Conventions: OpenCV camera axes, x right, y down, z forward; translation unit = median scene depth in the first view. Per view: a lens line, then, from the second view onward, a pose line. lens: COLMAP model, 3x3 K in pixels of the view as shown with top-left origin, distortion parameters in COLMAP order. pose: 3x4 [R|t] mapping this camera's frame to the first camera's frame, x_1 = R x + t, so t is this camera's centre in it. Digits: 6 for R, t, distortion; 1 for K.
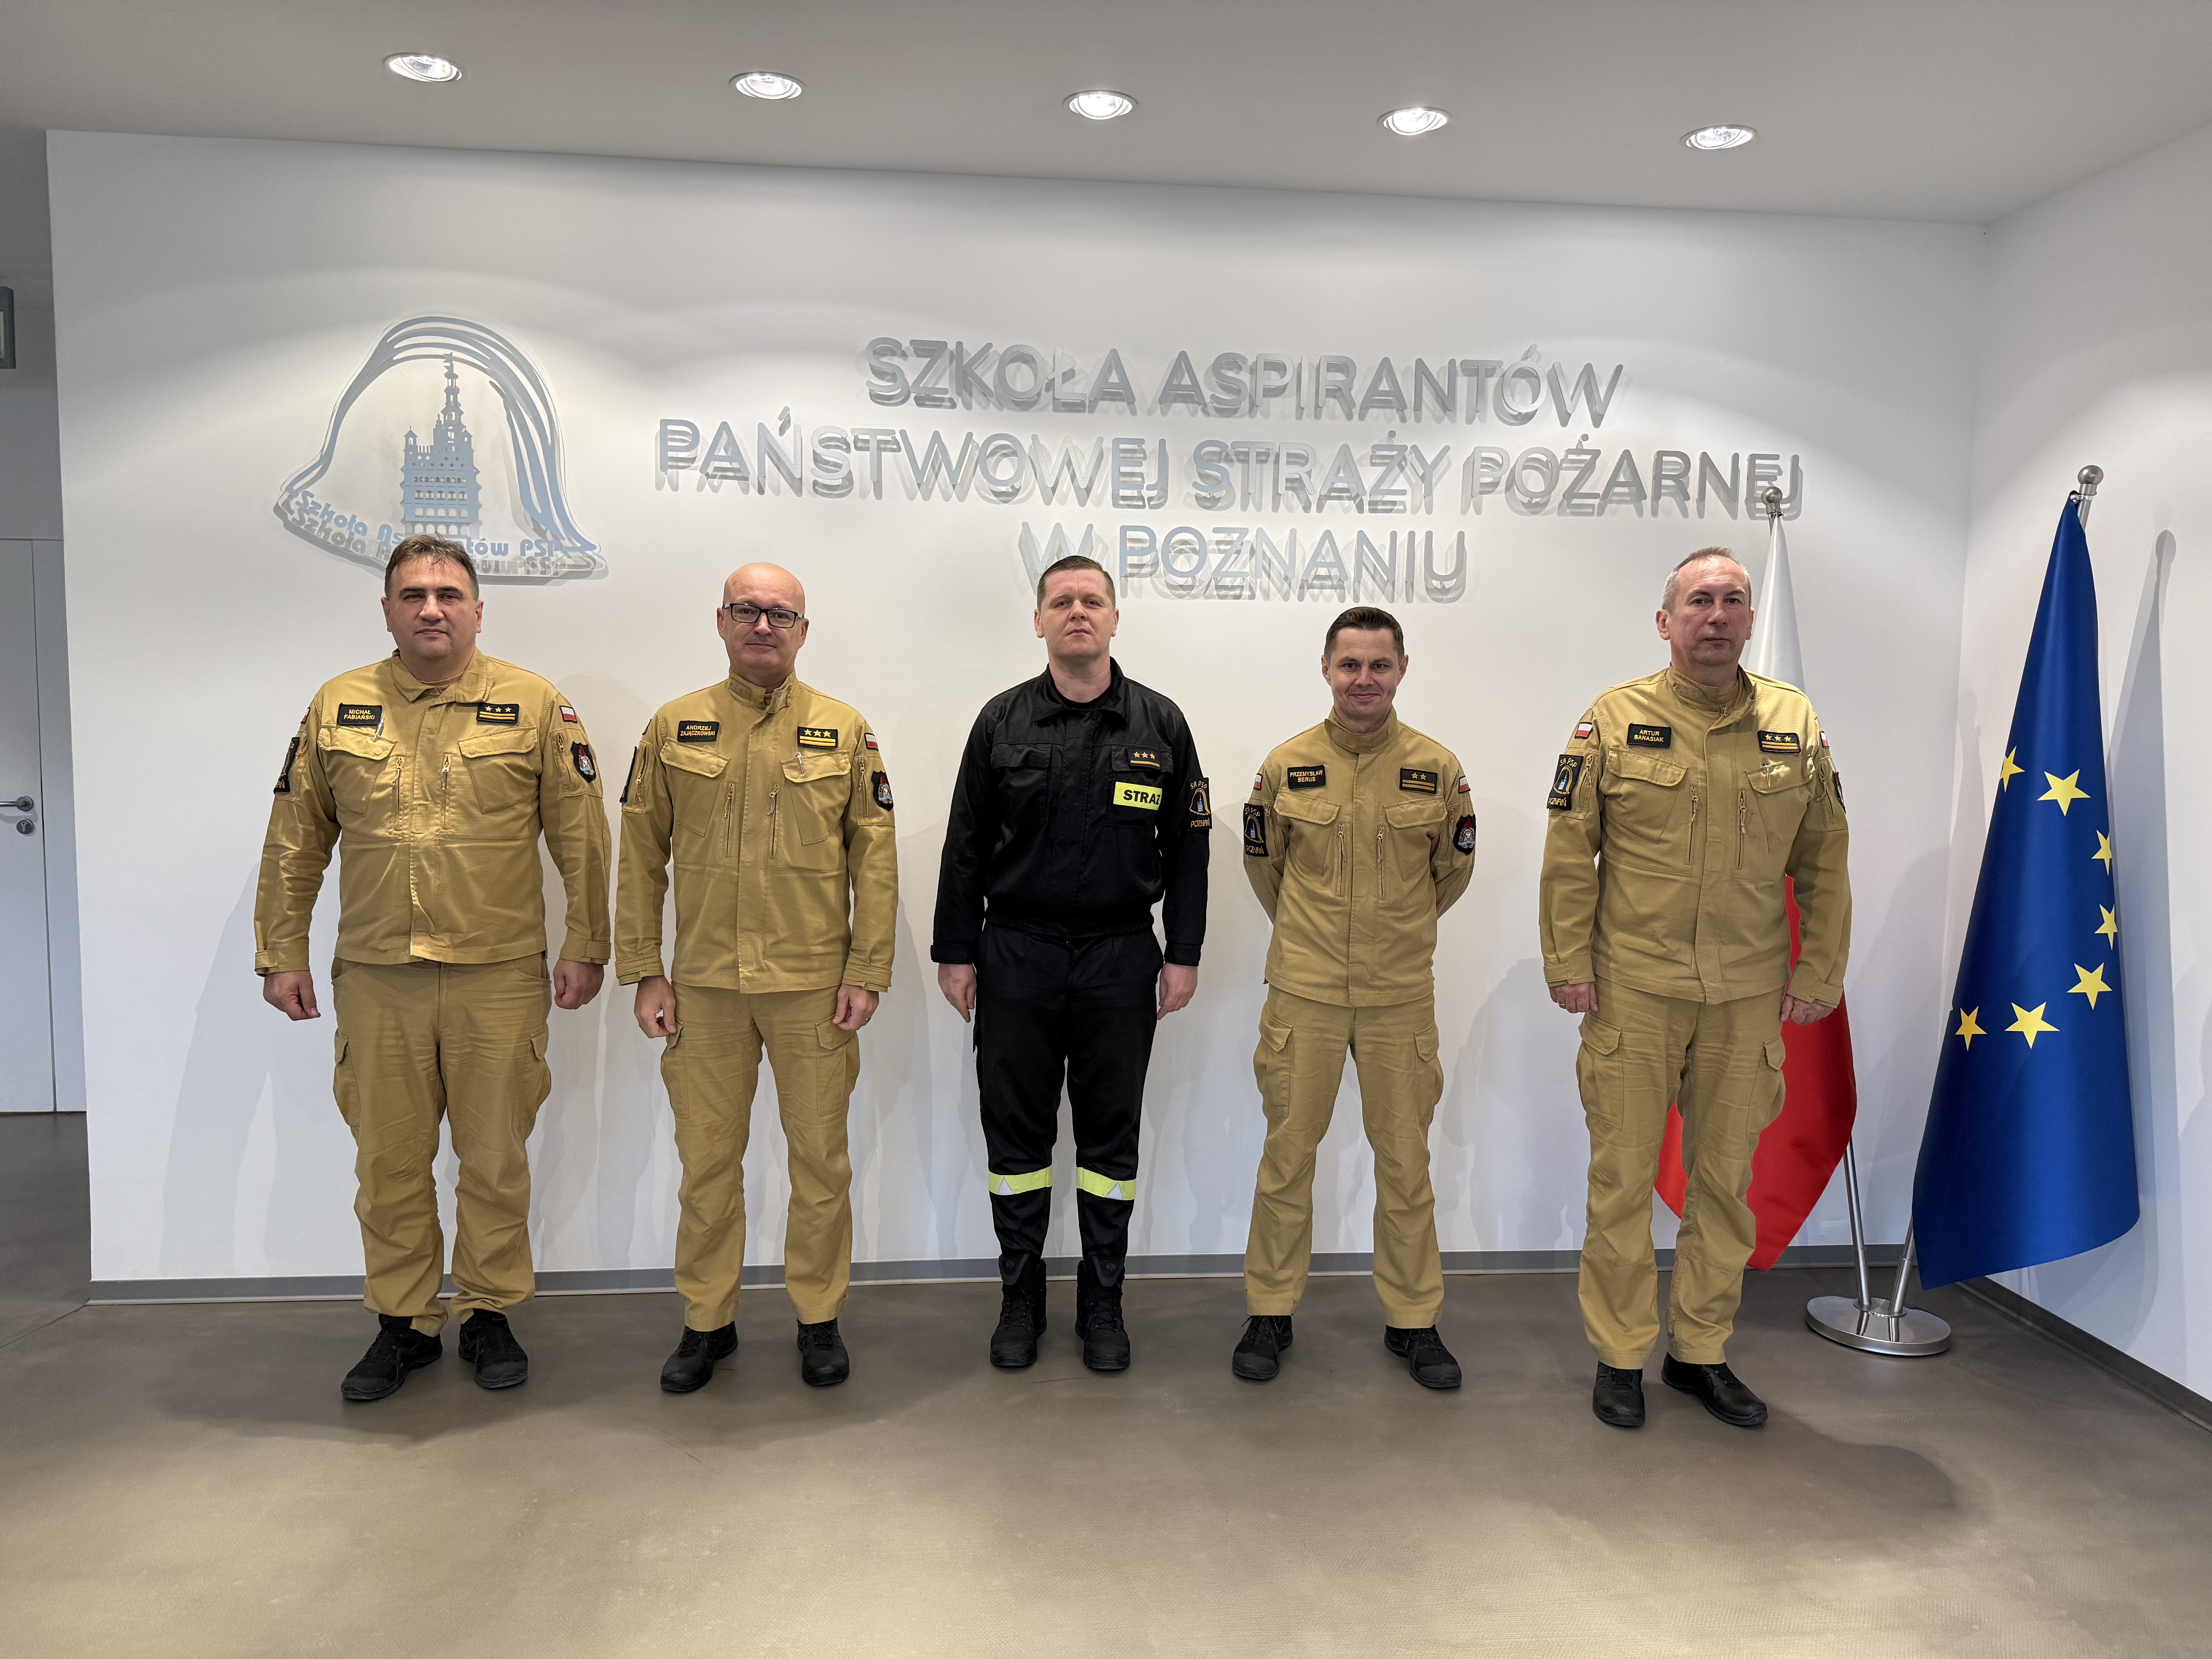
lens RADIAL K [[1564.6, 0, 1075.6], [0, 1564.6, 855.1], [0, 0, 1]] dist [0.042307, -0.040786]
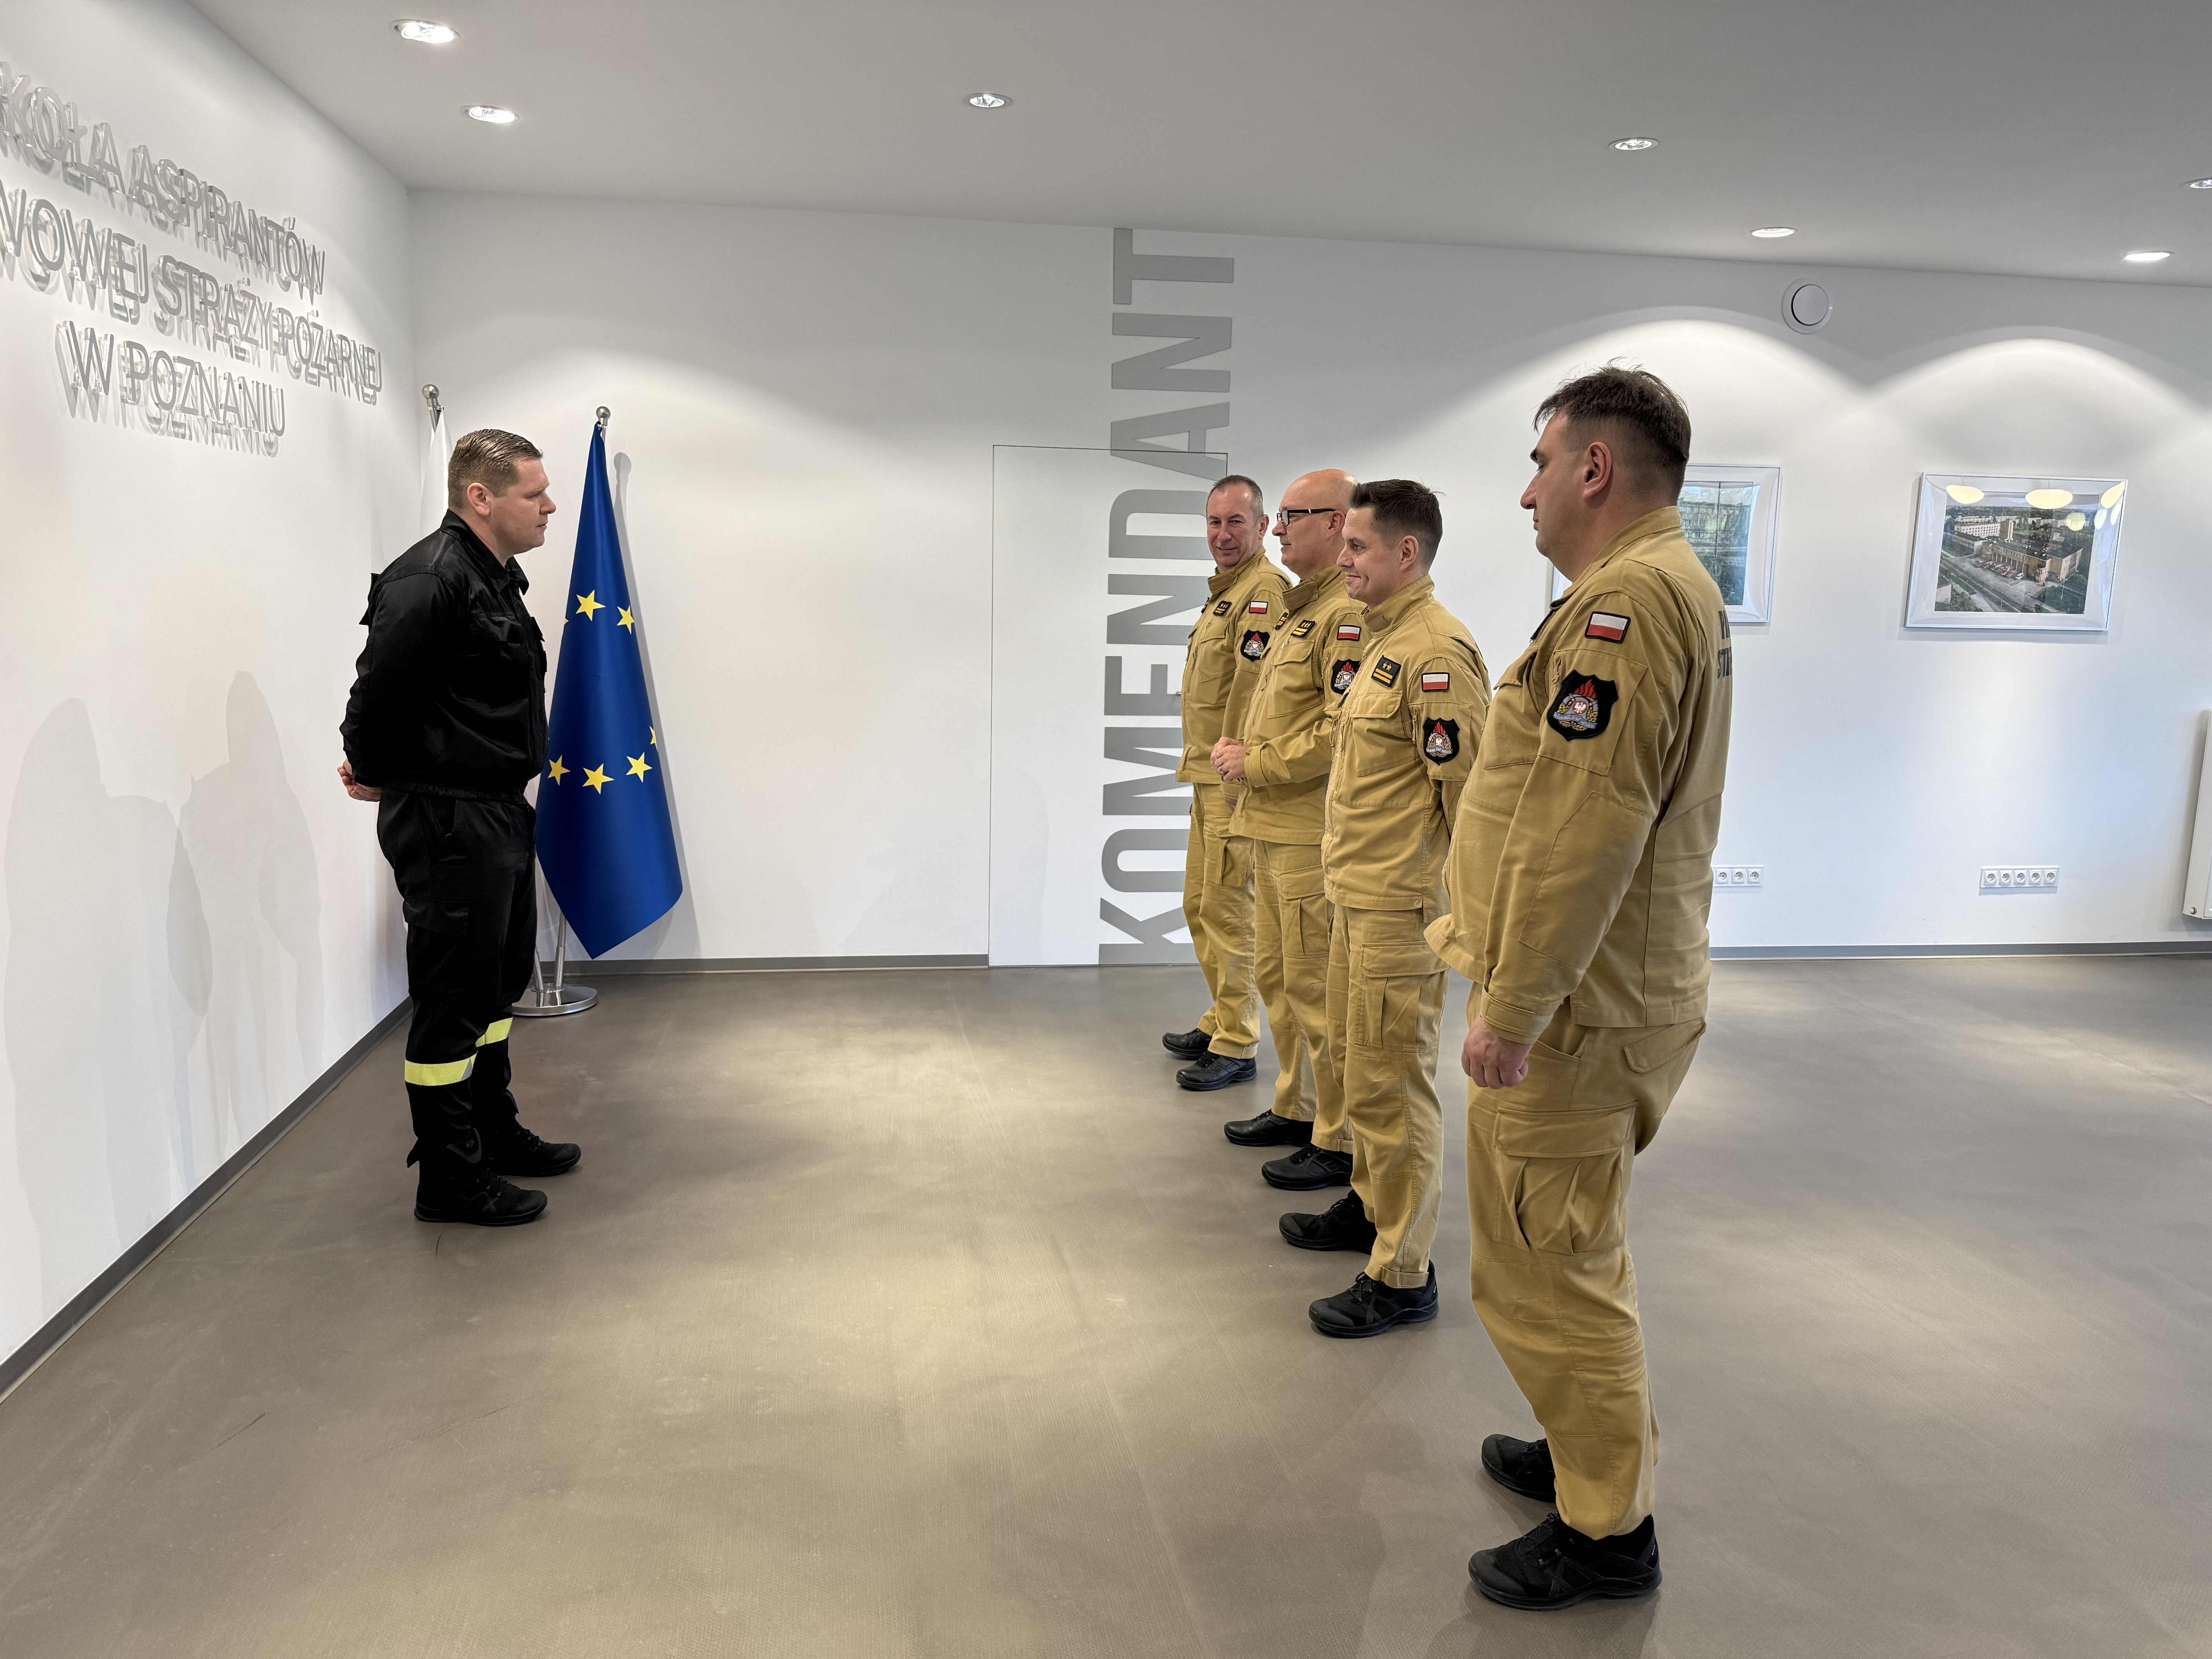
lens RADIAL K [[1564.6, 0, 1091.3], [0, 1564.6, 831.8], [0, 0, 1]] dist [0.042307, -0.040786]
pose [[-0.029764, -0.171036, 0.984815, -0.870065], [0.052000, 0.983652, 0.172406, -0.071278], [-0.998203, 0.056342, -0.020384, 0.517716]]
